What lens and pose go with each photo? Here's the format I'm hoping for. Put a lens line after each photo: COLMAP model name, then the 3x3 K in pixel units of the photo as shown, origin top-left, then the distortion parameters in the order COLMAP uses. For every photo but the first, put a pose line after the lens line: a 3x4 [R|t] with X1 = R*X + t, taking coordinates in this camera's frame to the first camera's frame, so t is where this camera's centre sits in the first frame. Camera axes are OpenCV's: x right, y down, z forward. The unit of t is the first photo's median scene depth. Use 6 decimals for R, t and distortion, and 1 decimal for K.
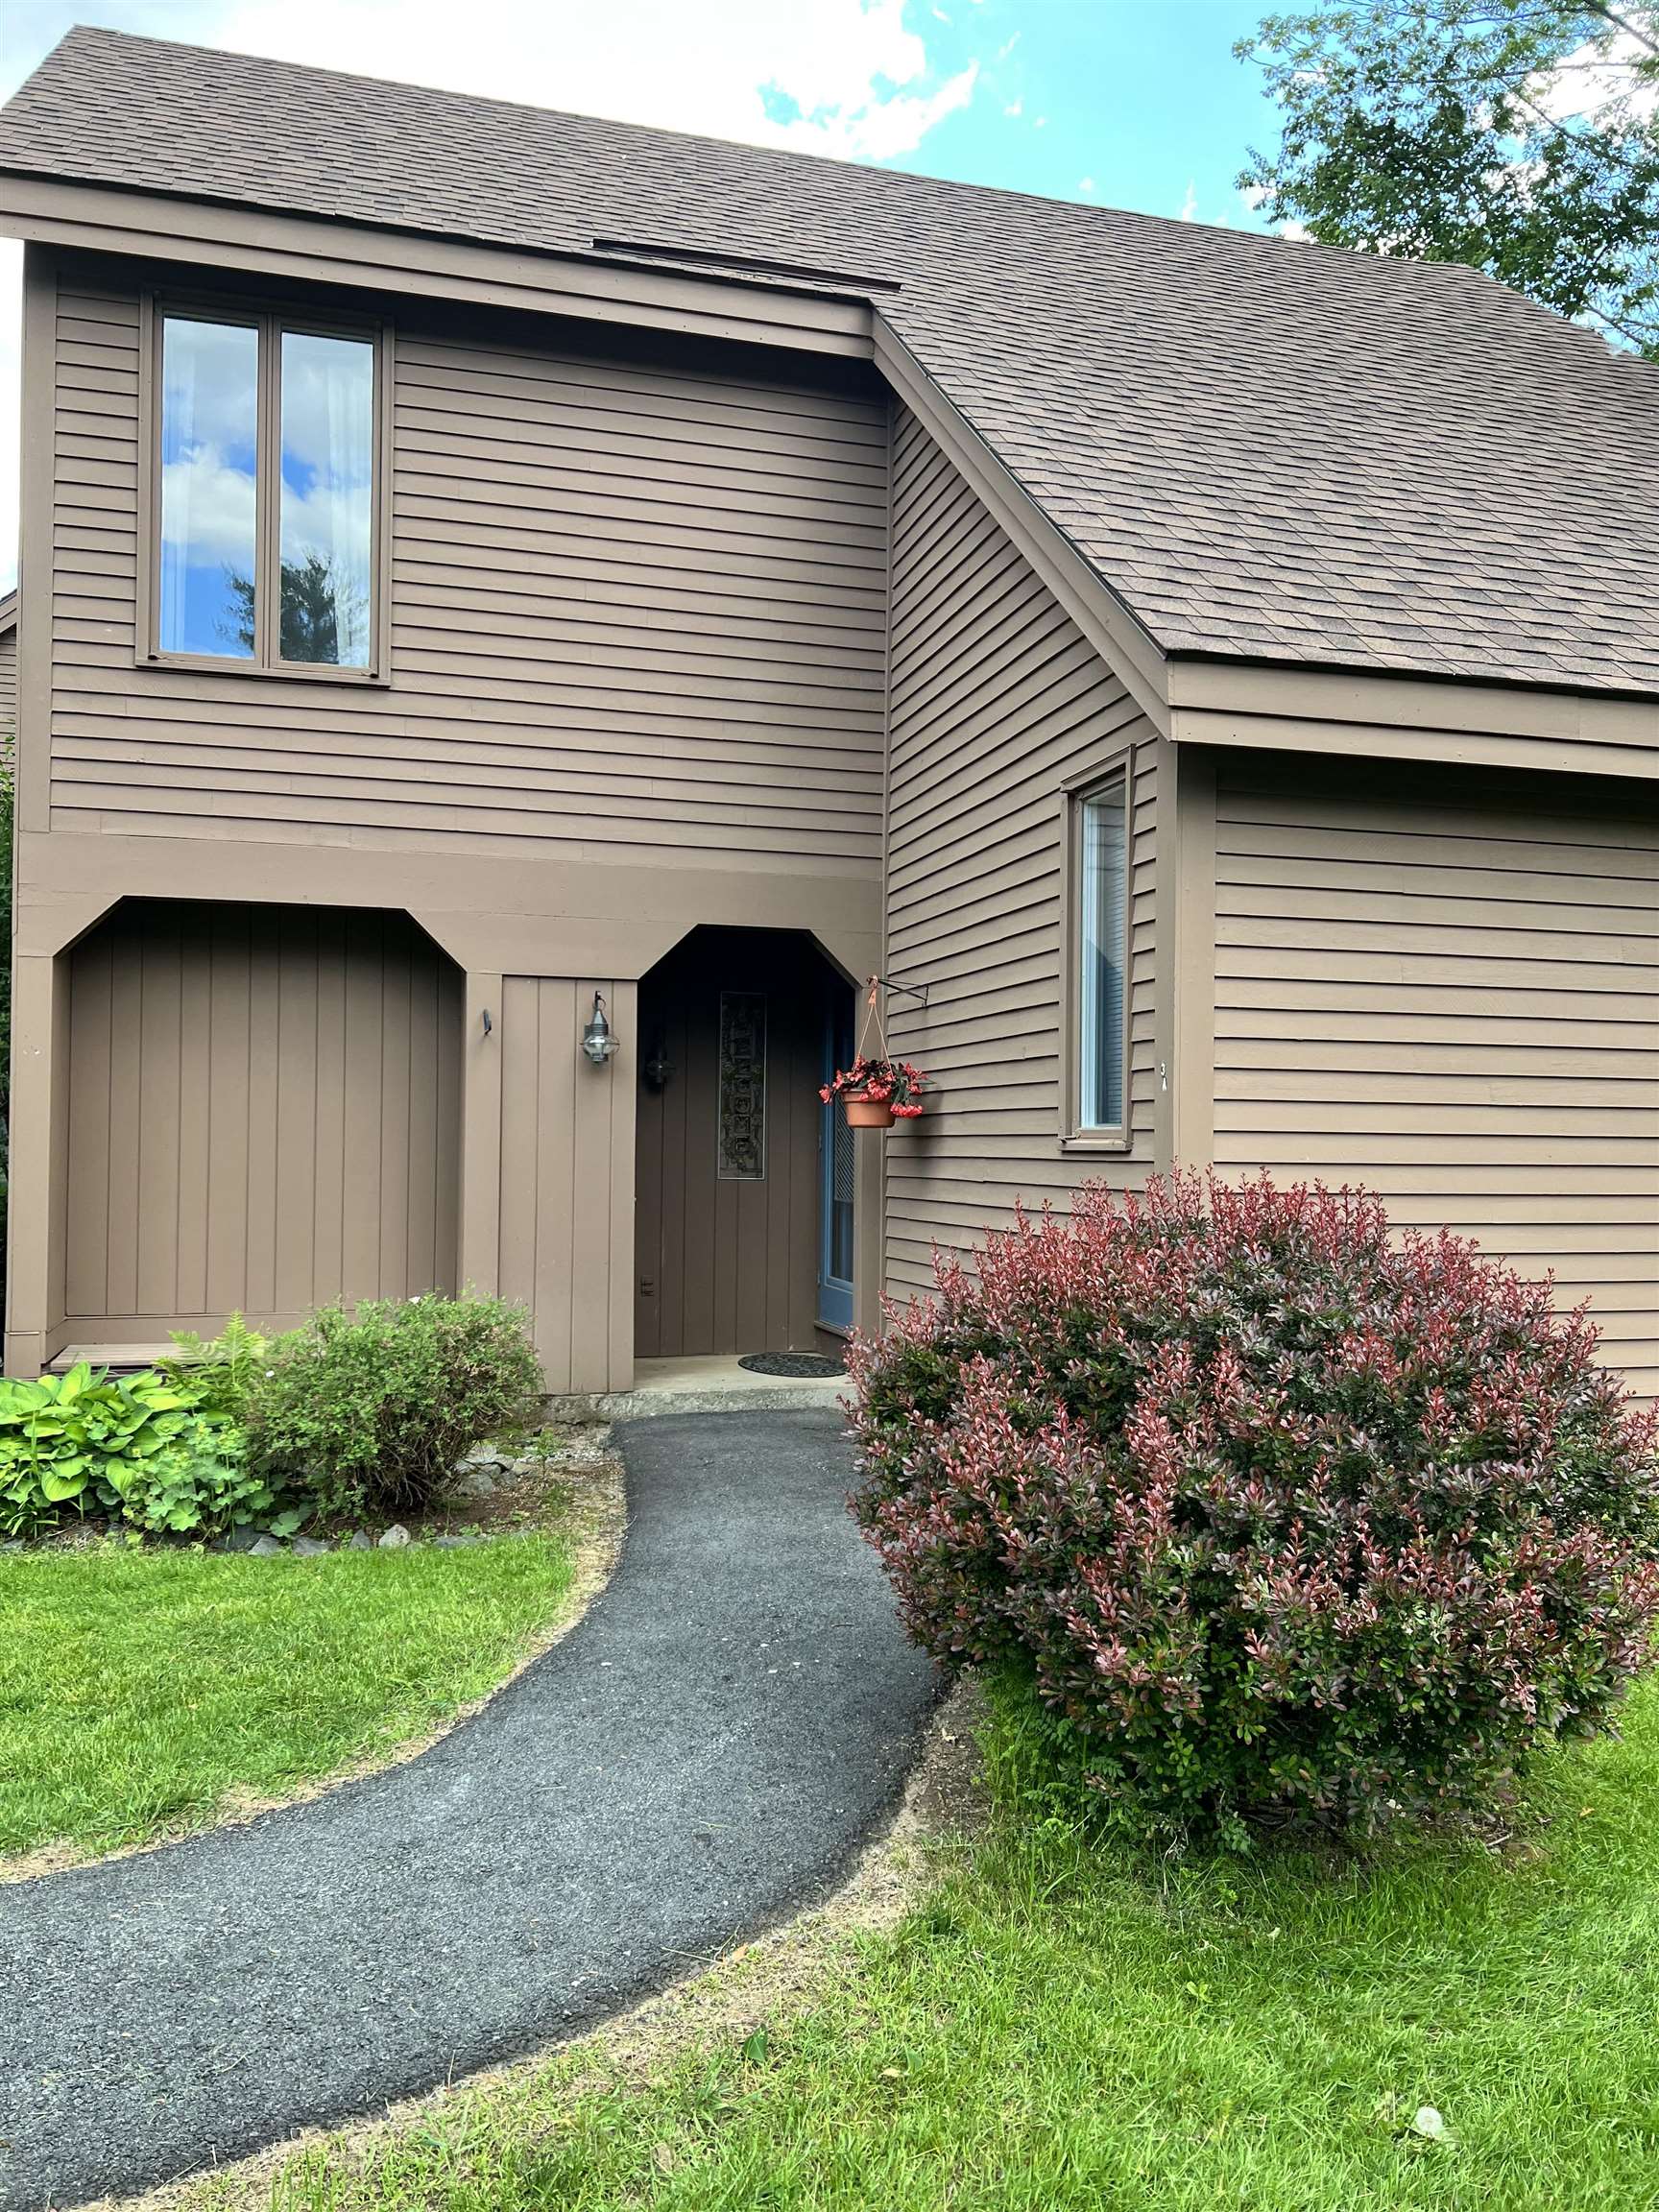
lens RADIAL K [[1637.0, 0, 827.7], [0, 1637.0, 1141.6], [0, 0, 1]] dist [-0.008352, -0.004475]
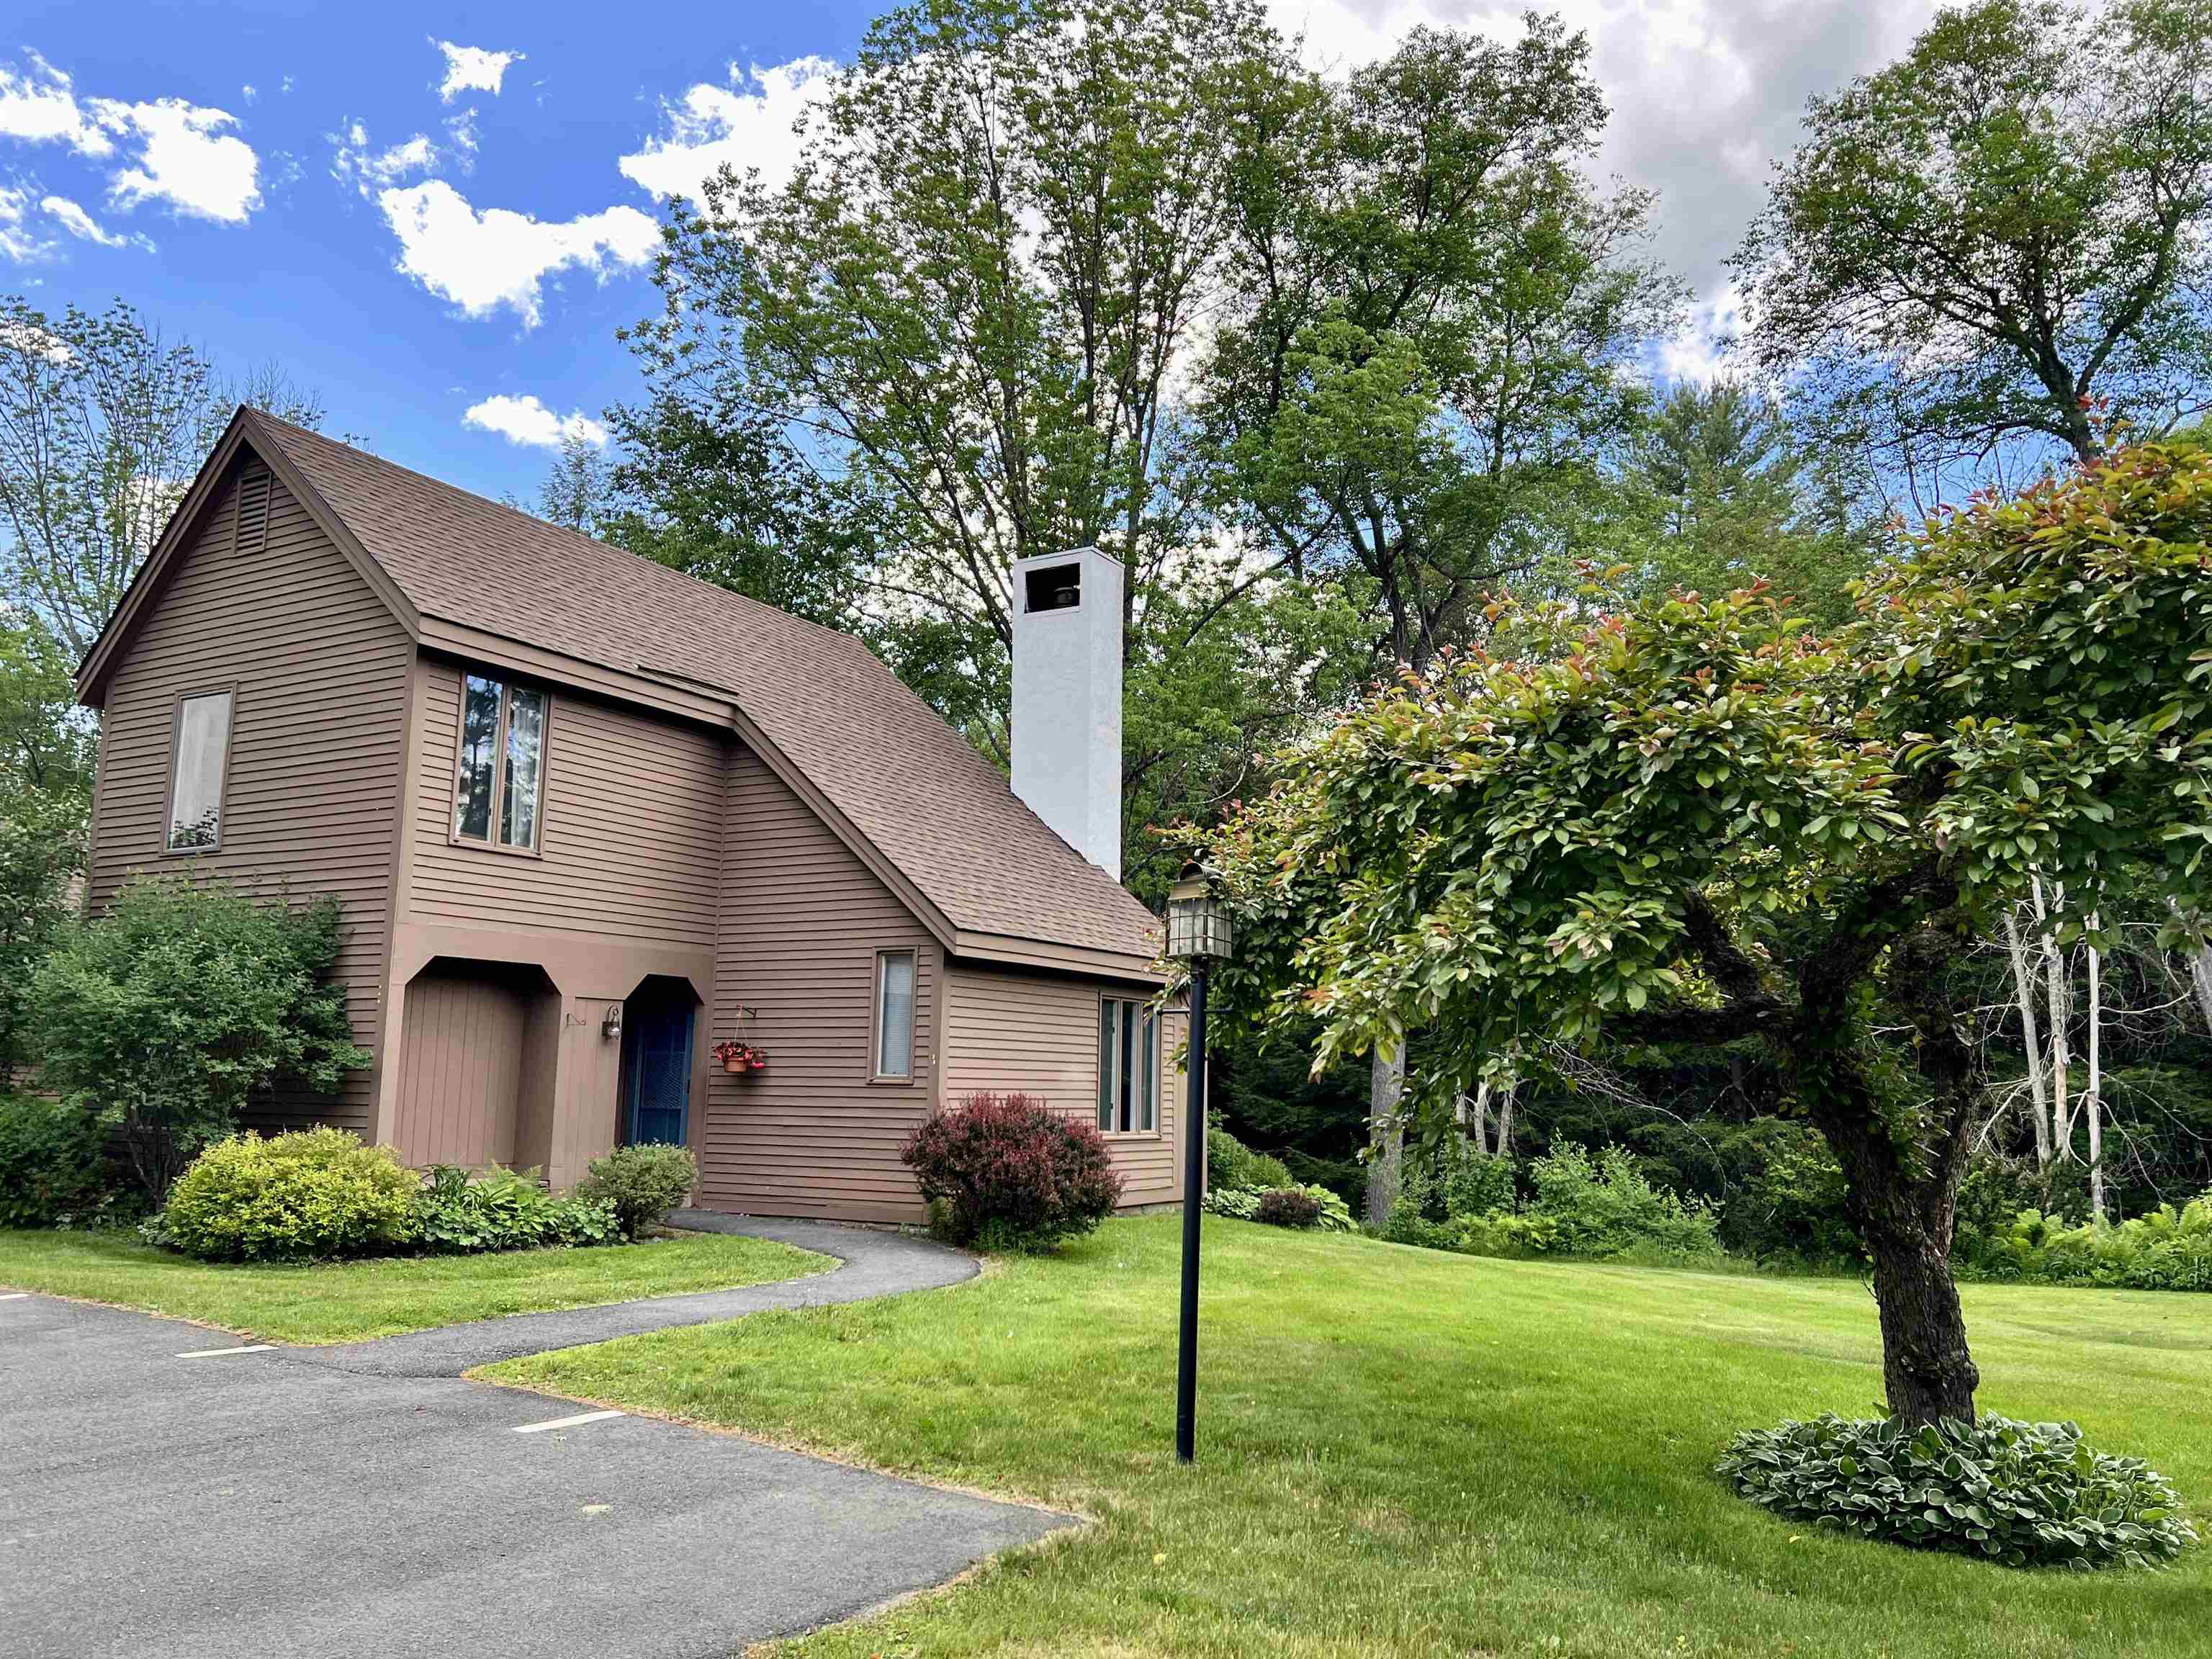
lens RADIAL K [[1637.0, 0, 1106.0], [0, 1637.0, 829.5], [0, 0, 1]] dist [-0.008352, -0.004475]
pose [[0.722289, 0.106742, 0.683305, -1.177574], [-0.010871, 0.989648, -0.143106, -0.022386], [-0.691506, 0.095936, 0.715972, -1.006821]]
